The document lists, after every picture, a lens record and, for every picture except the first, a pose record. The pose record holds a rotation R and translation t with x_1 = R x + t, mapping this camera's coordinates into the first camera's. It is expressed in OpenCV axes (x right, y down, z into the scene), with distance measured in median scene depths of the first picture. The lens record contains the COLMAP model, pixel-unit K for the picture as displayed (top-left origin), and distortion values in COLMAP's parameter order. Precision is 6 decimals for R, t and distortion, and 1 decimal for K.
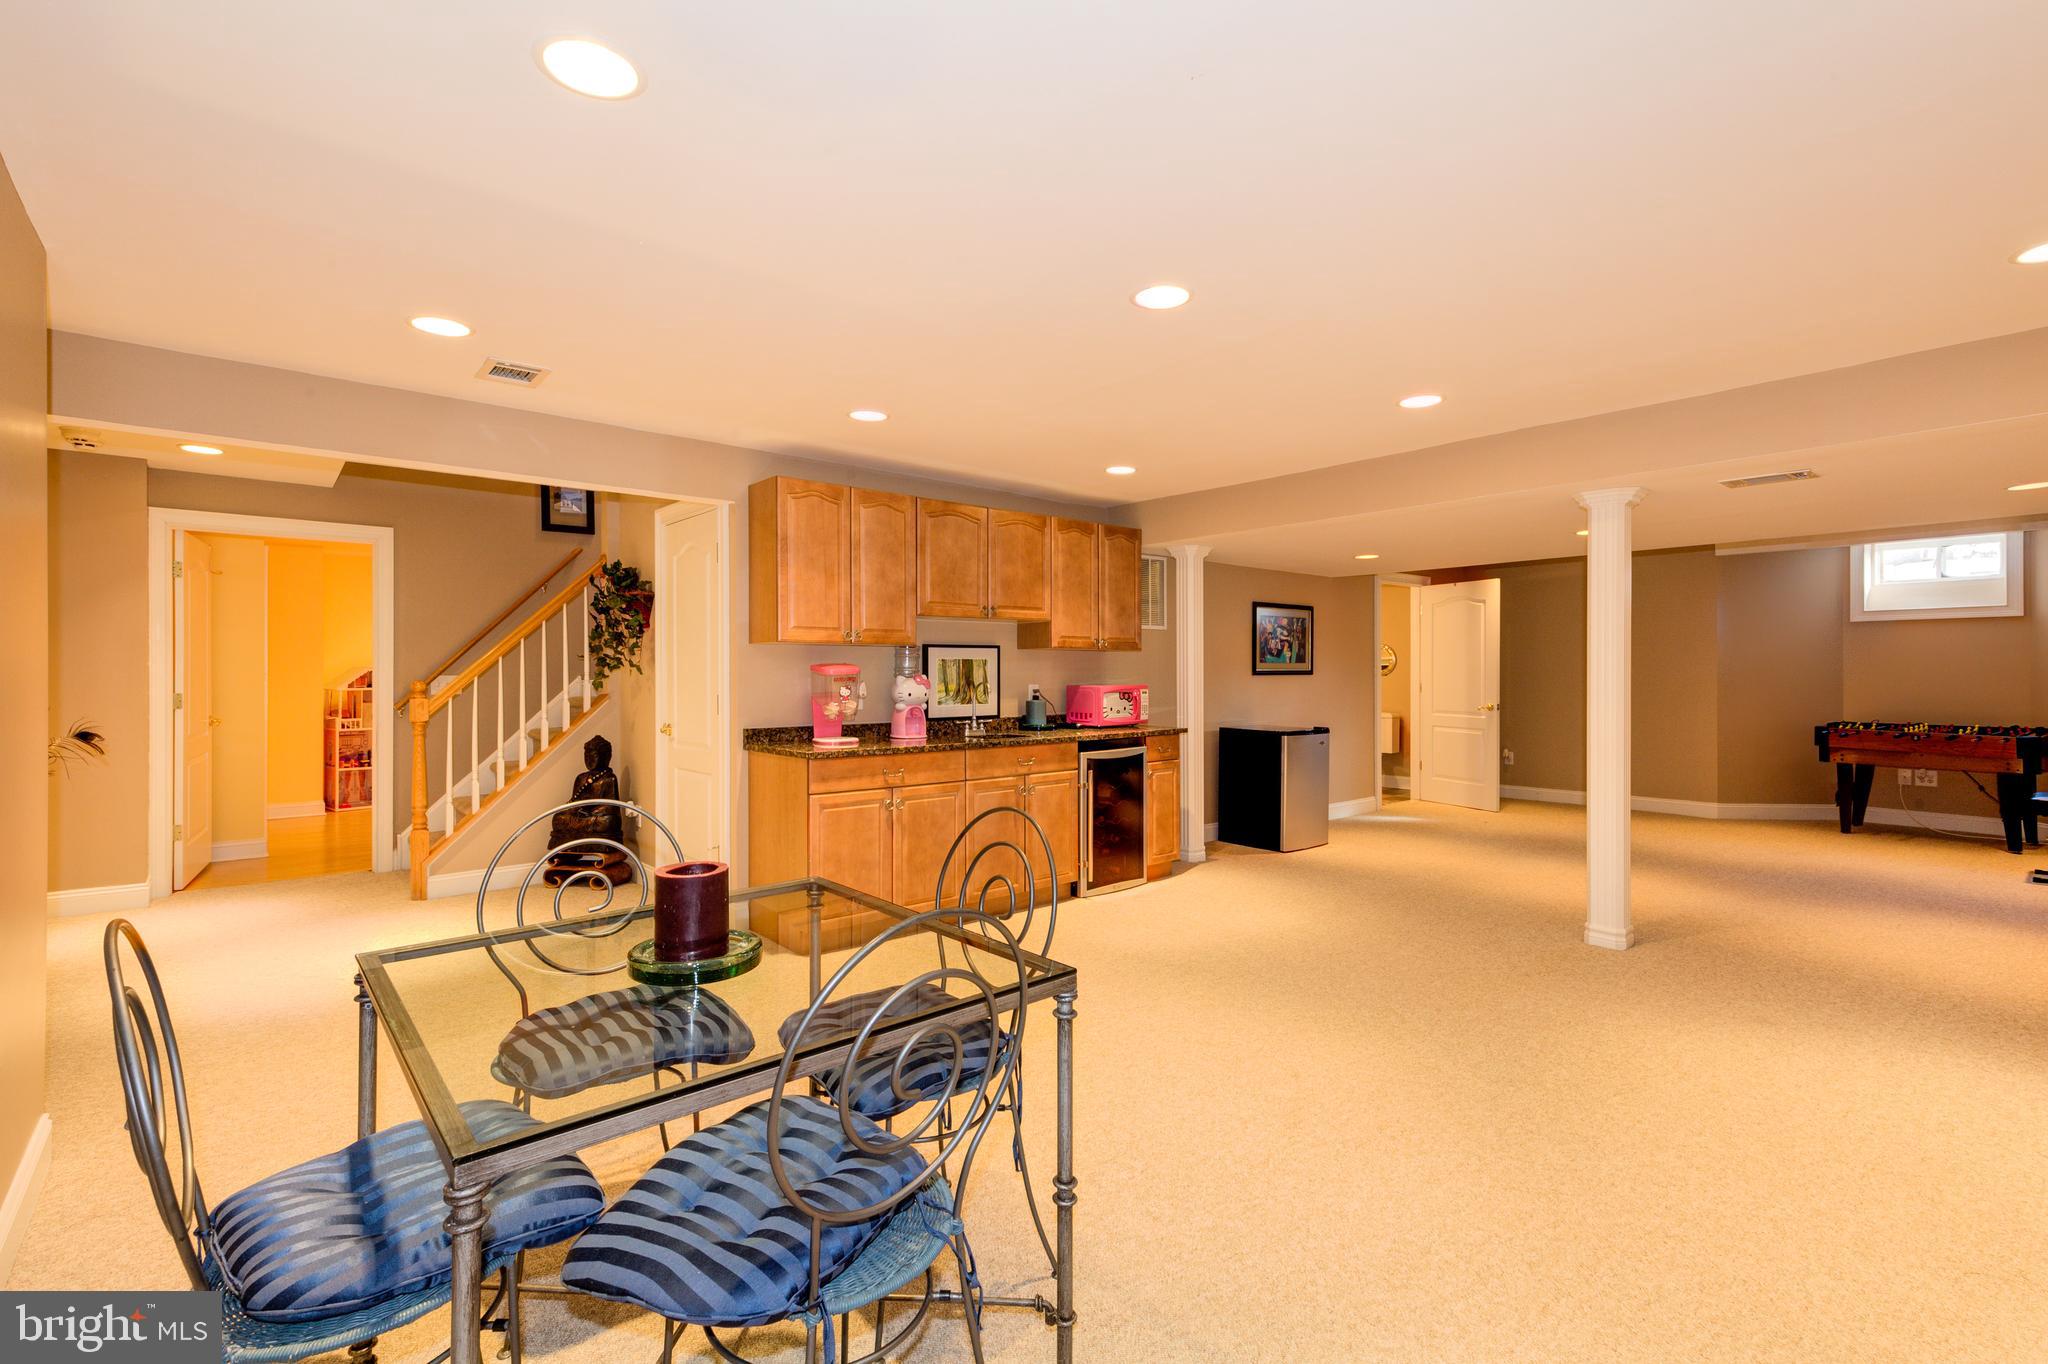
lens RADIAL K [[919.8, 0, 1024.6], [0, 919.8, 654.3], [0, 0, 1]] dist [0.003769, 0.000588]
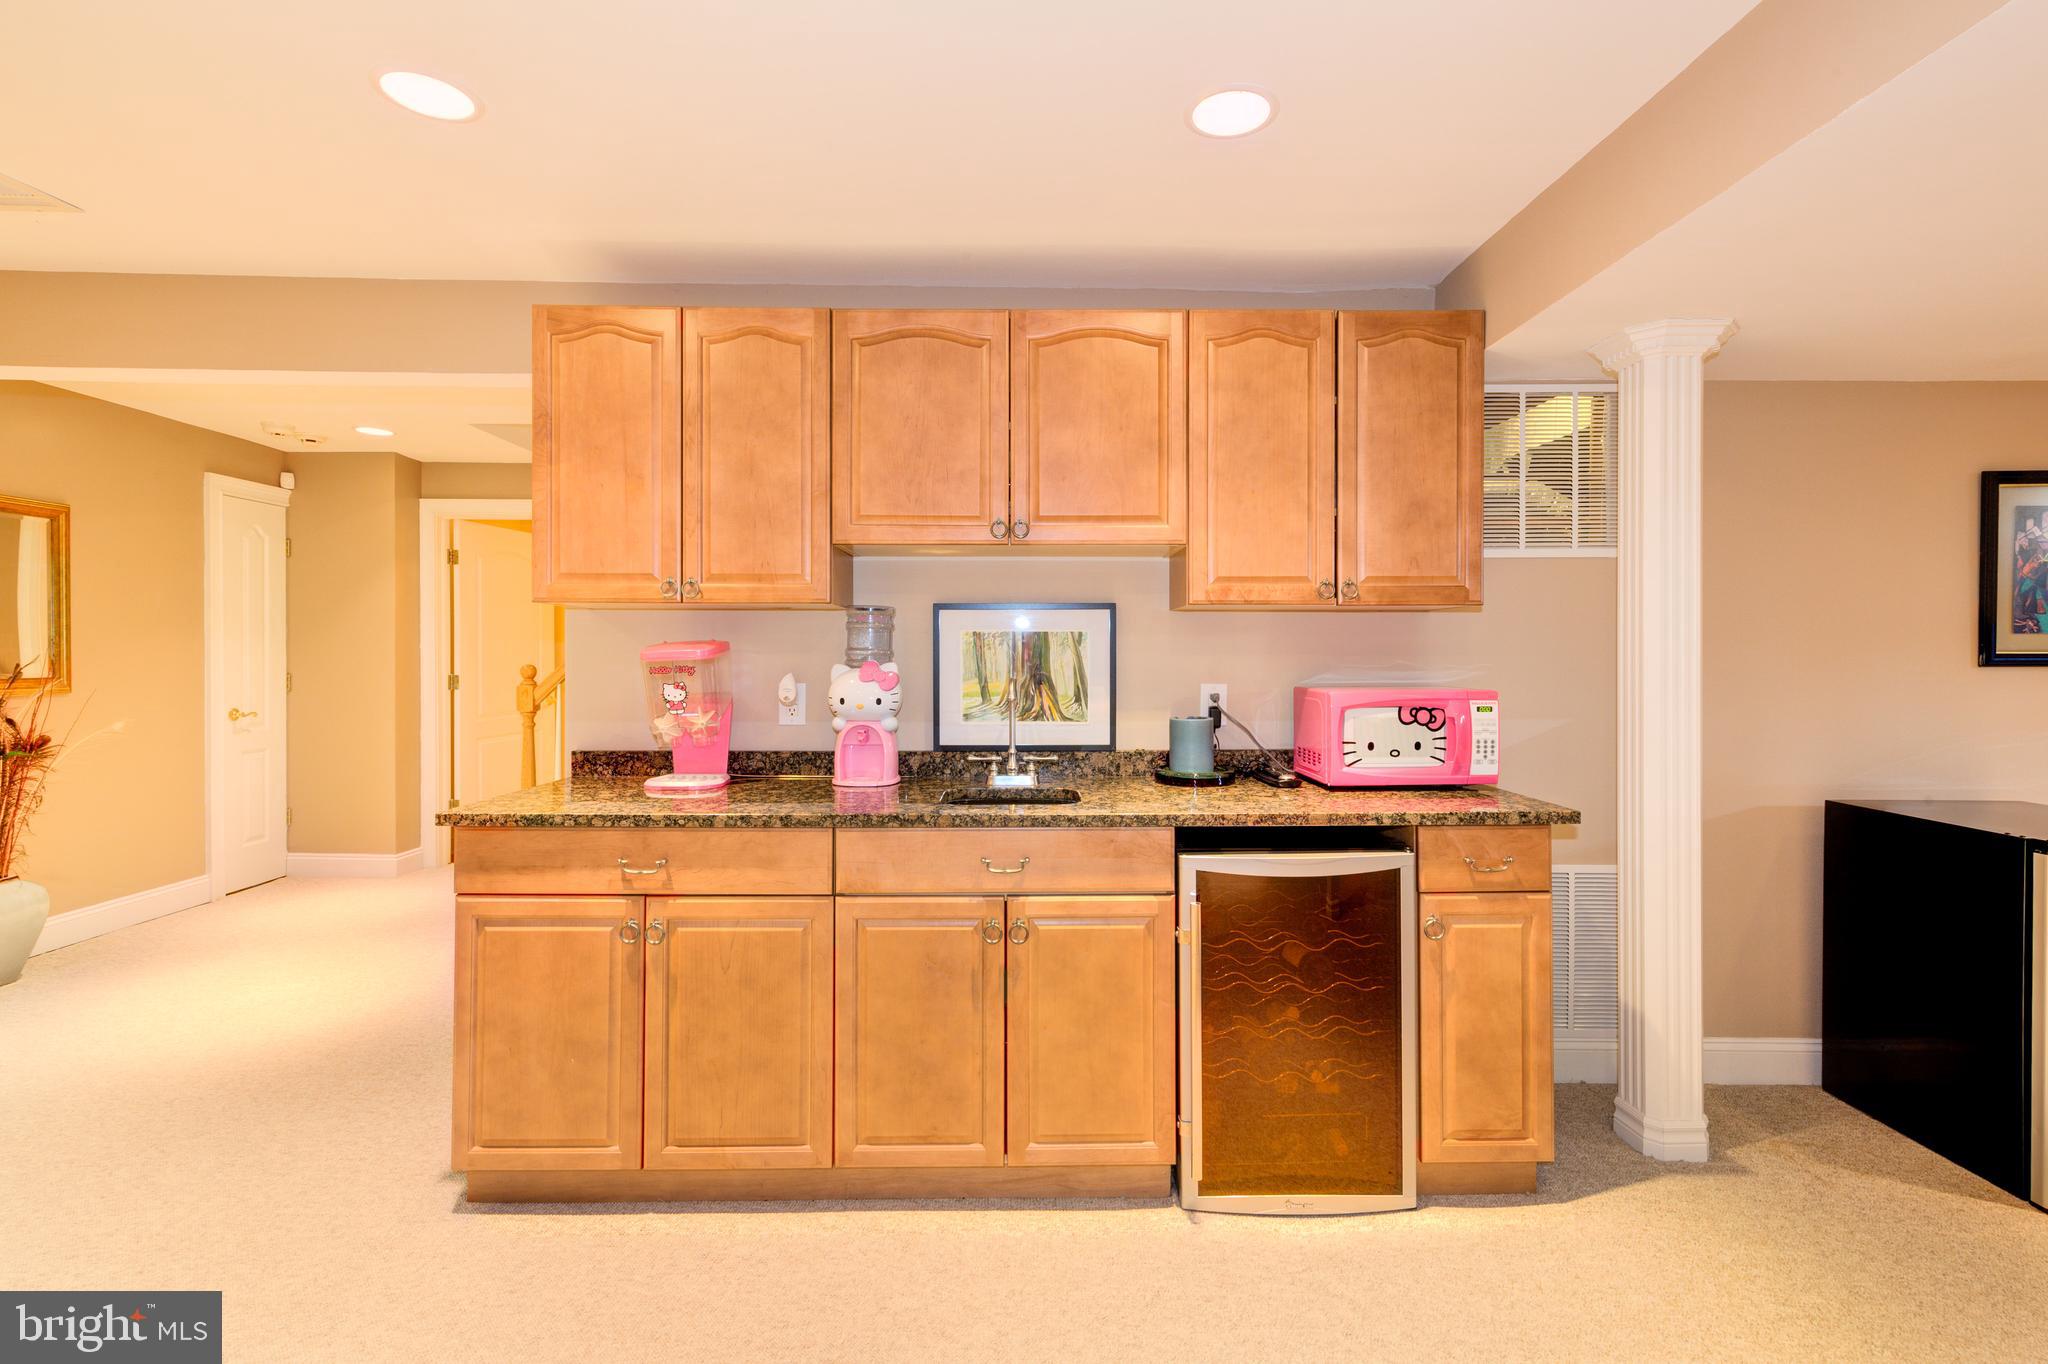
lens RADIAL K [[919.8, 0, 1024.6], [0, 919.8, 654.3], [0, 0, 1]] dist [0.003769, 0.000588]
pose [[0.762157, 0.001461, -0.647391, 0.261959], [0.010520, 0.999837, 0.014642, 0.010235], [0.647307, -0.017970, 0.762017, 0.615573]]
